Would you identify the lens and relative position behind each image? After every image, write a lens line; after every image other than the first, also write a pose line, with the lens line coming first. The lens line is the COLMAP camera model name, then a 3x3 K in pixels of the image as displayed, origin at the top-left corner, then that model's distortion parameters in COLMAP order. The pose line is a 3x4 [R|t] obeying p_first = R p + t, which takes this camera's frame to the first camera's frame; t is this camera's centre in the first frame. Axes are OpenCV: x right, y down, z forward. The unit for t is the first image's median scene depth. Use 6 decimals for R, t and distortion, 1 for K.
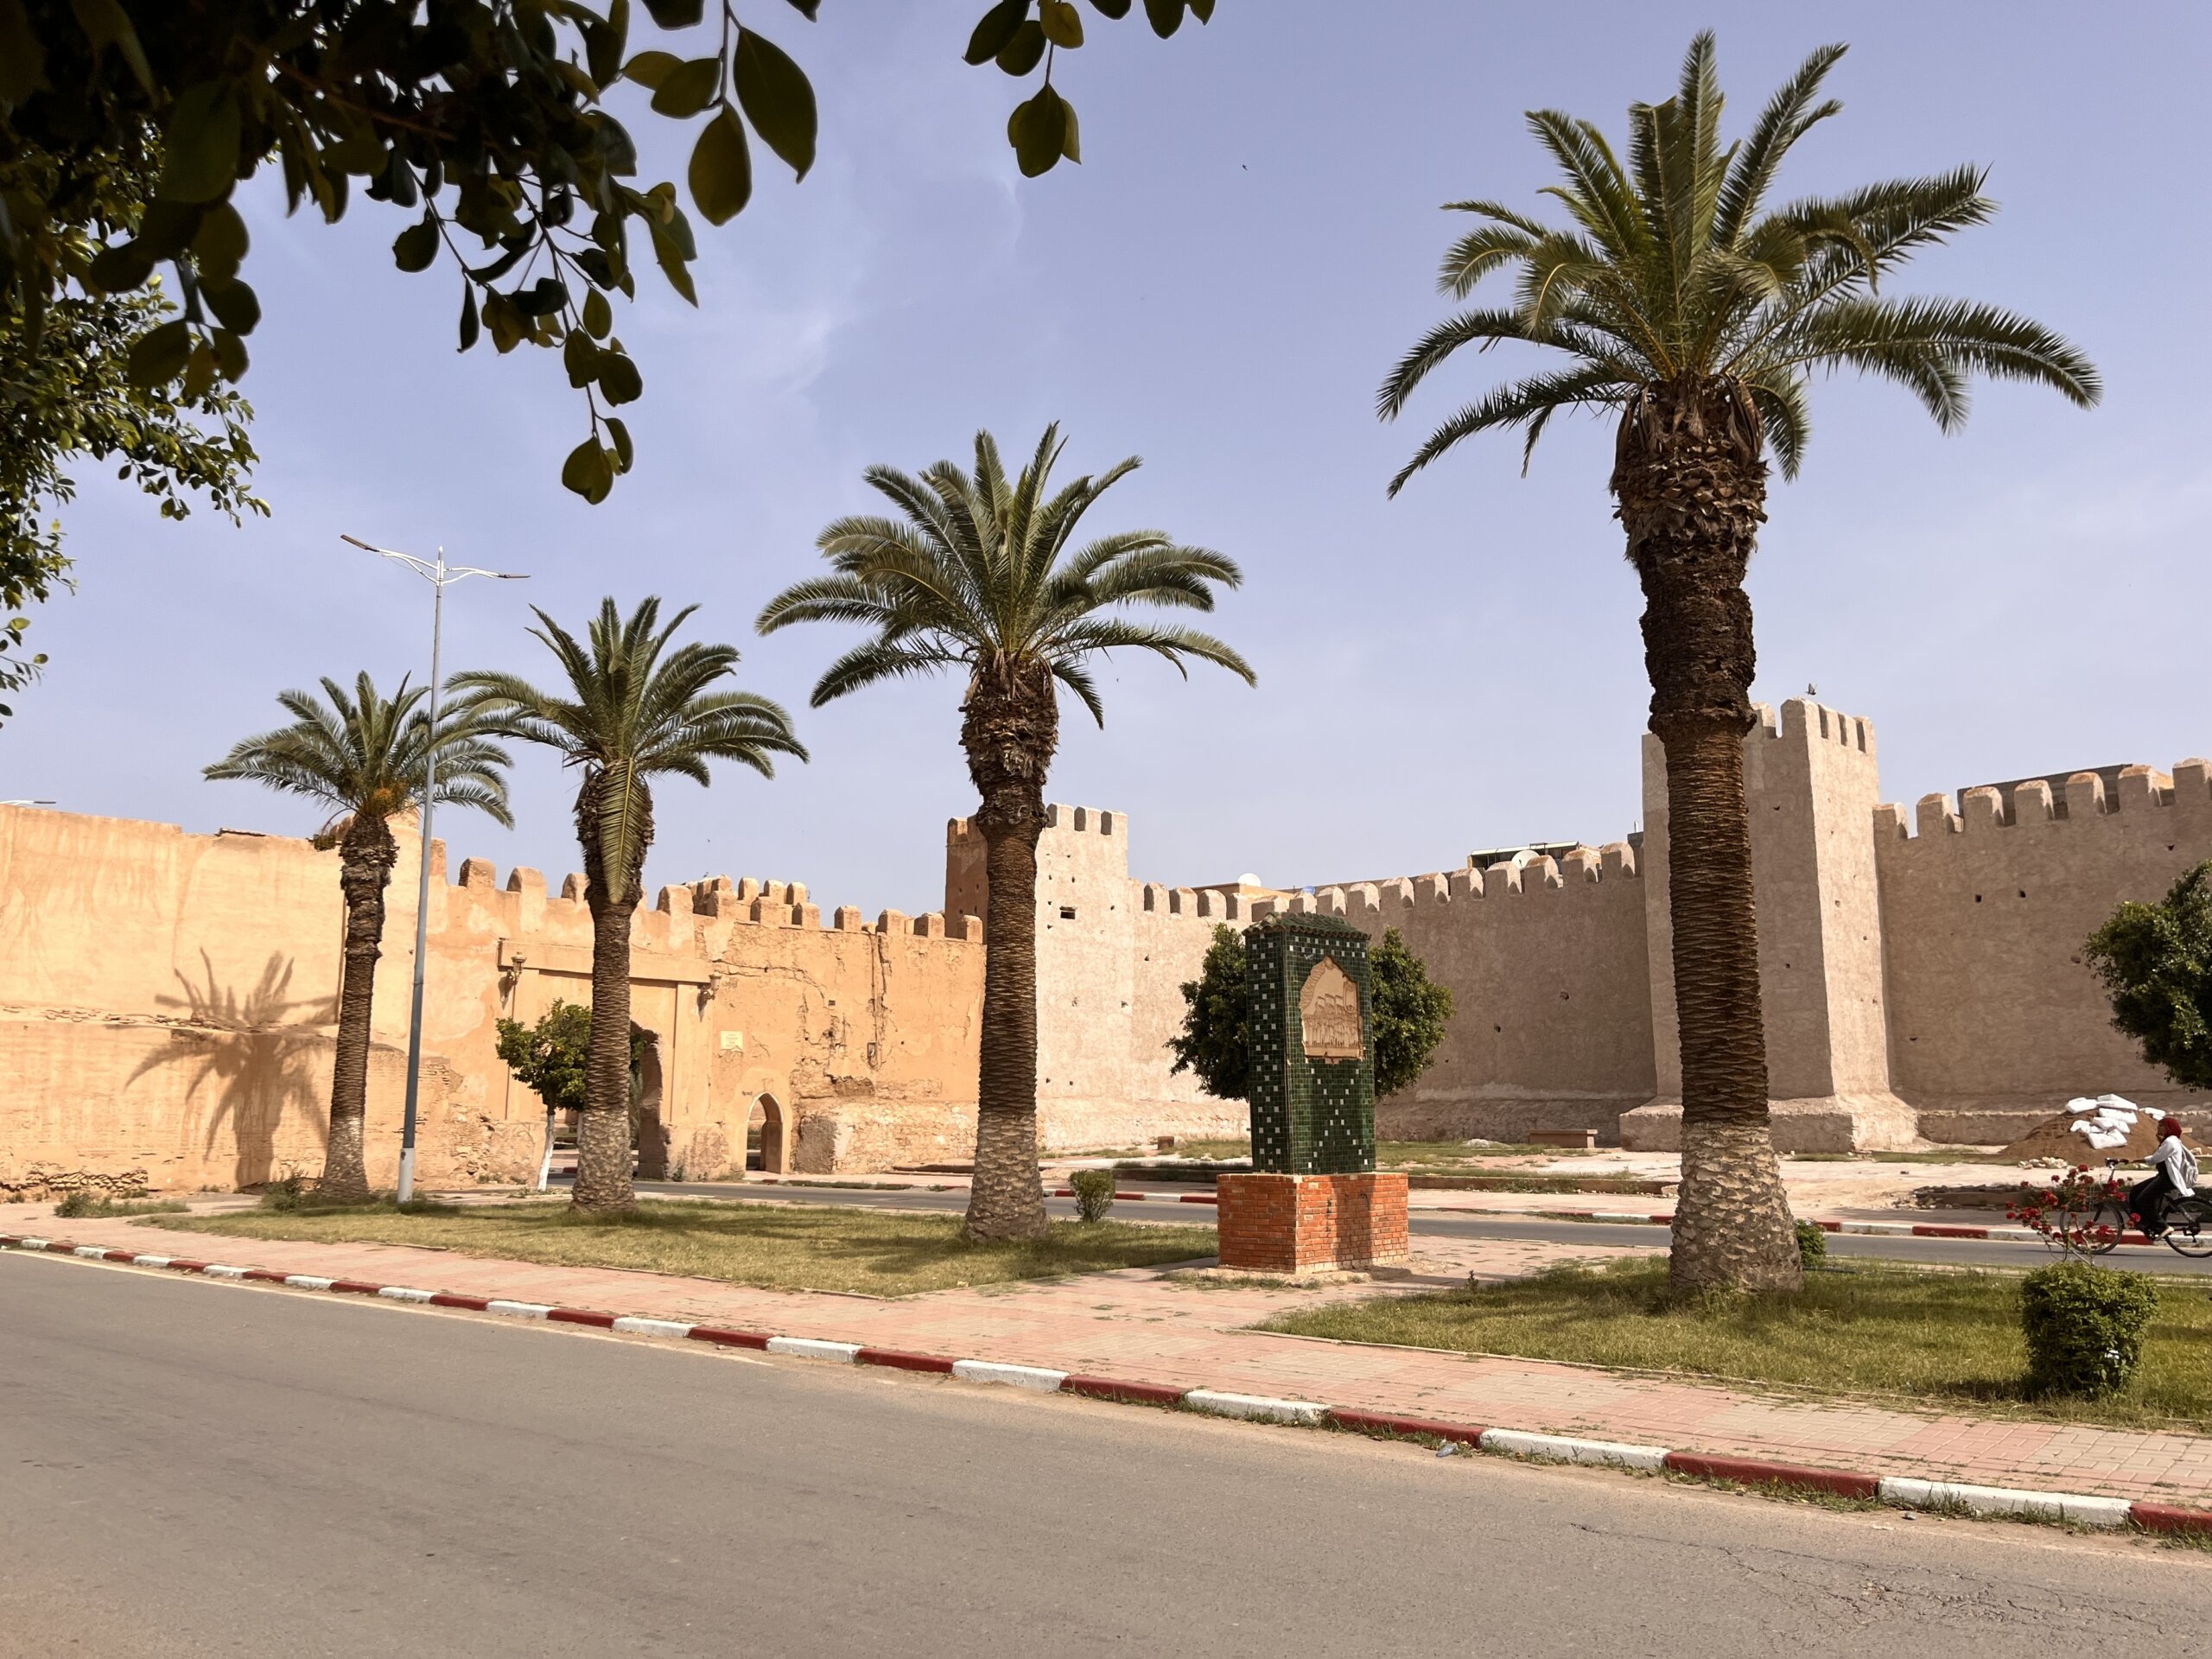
lens RADIAL K [[1657.2, 0, 1112.6], [0, 1657.2, 858.4], [0, 0, 1]] dist [0.071400, -0.095065]
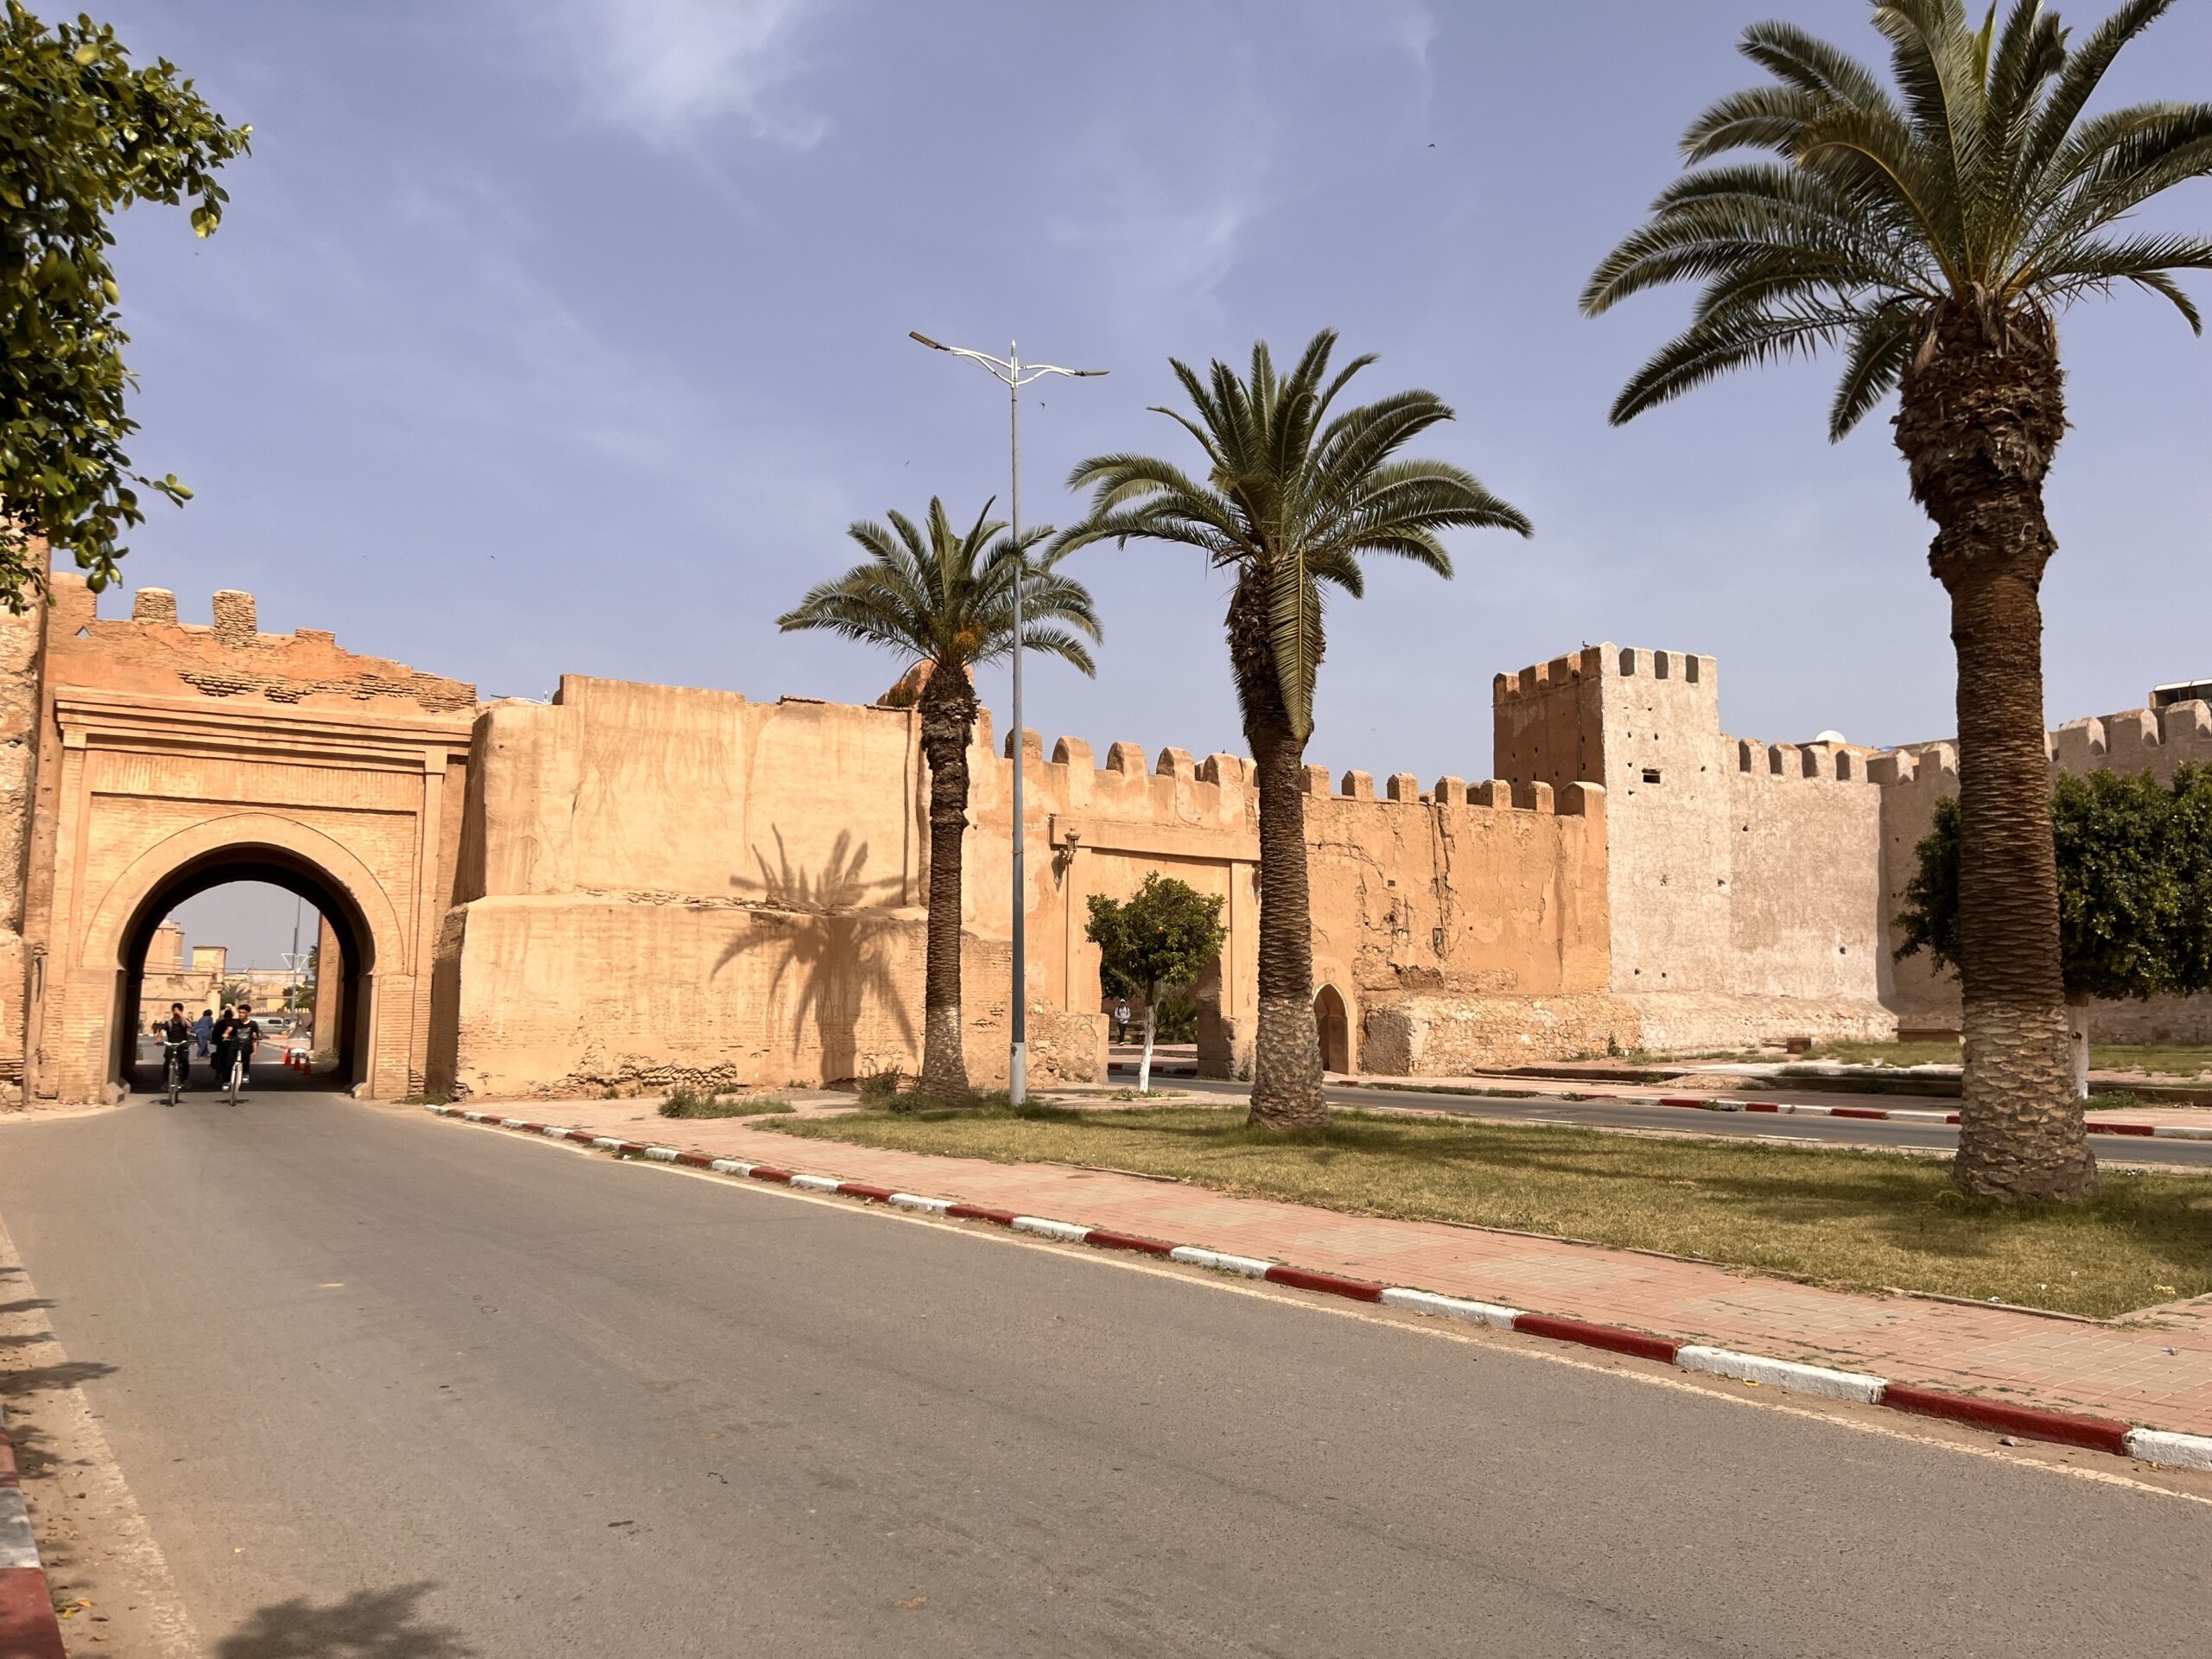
lens RADIAL K [[1657.2, 0, 1108.0], [0, 1657.2, 831.9], [0, 0, 1]] dist [0.071400, -0.095065]
pose [[0.967928, -0.025816, -0.249897, -0.139609], [0.037012, 0.998506, 0.040205, 0.028062], [0.248486, -0.048164, 0.967437, 0.166391]]
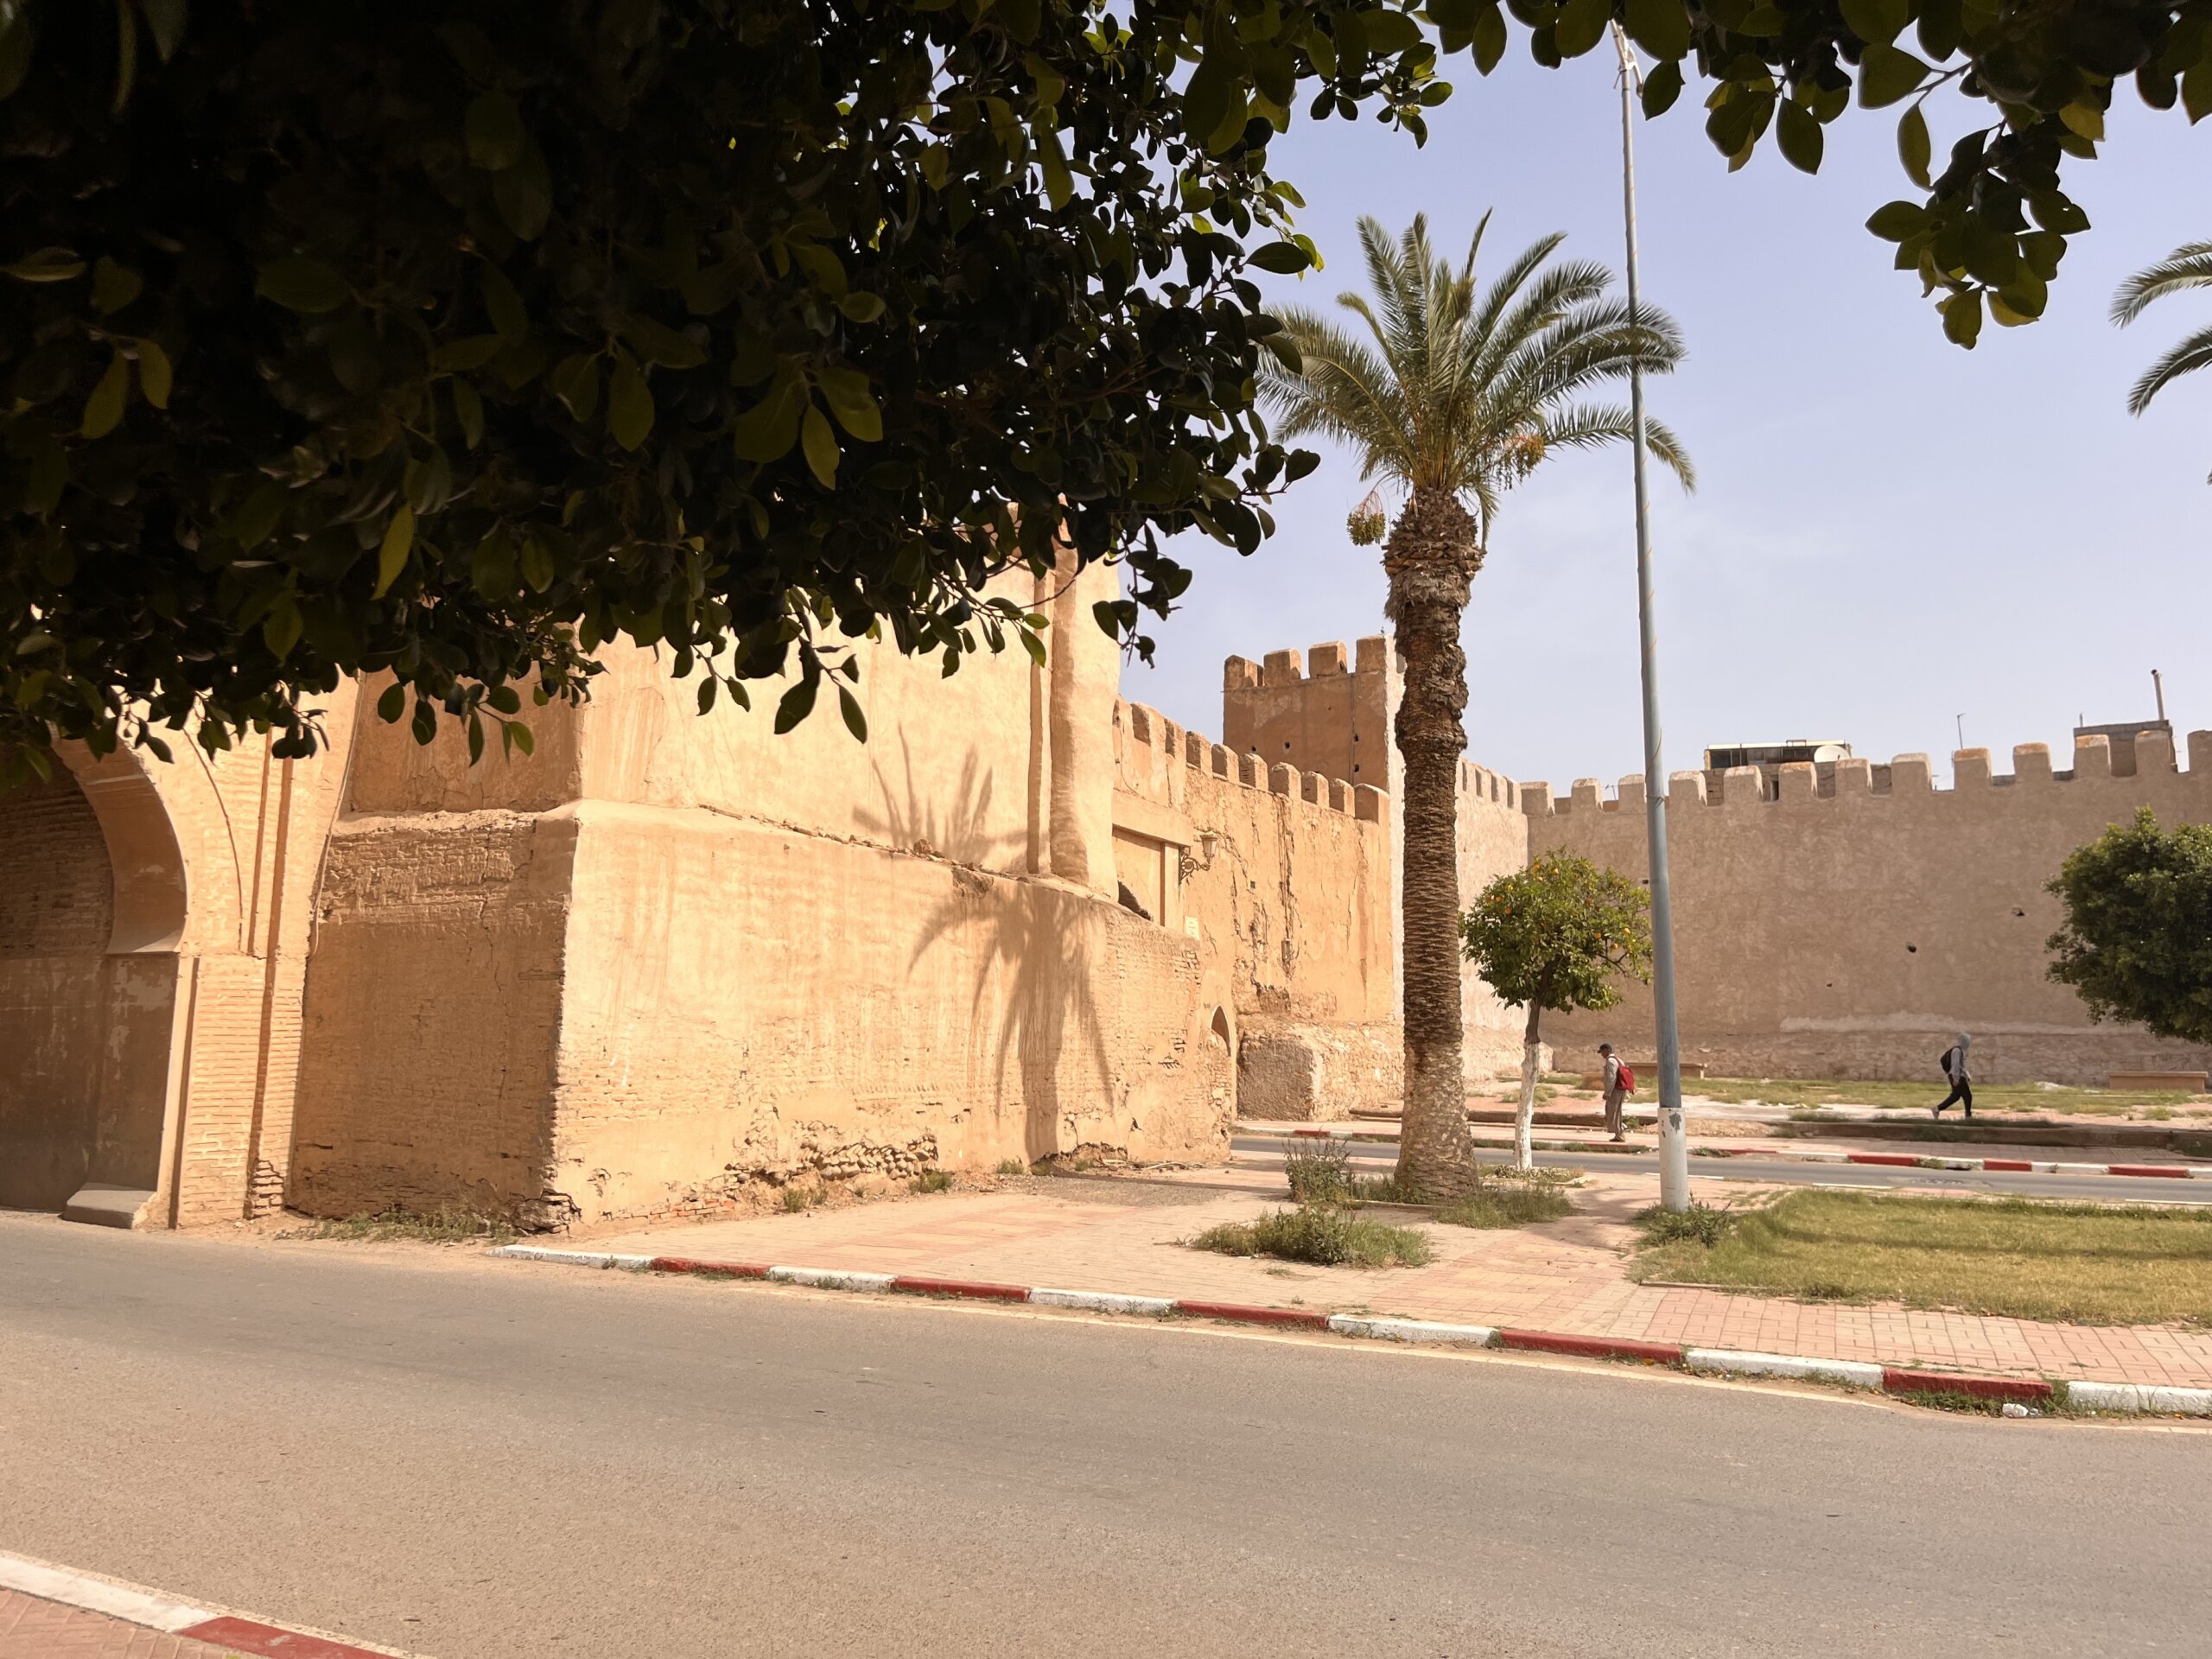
lens RADIAL K [[1657.2, 0, 1105.7], [0, 1657.2, 804.0], [0, 0, 1]] dist [0.071400, -0.095065]
pose [[0.957762, 0.053975, 0.282452, -0.651118], [-0.058796, 0.998233, 0.008615, 0.072945], [-0.281488, -0.024858, 0.959243, 0.476721]]
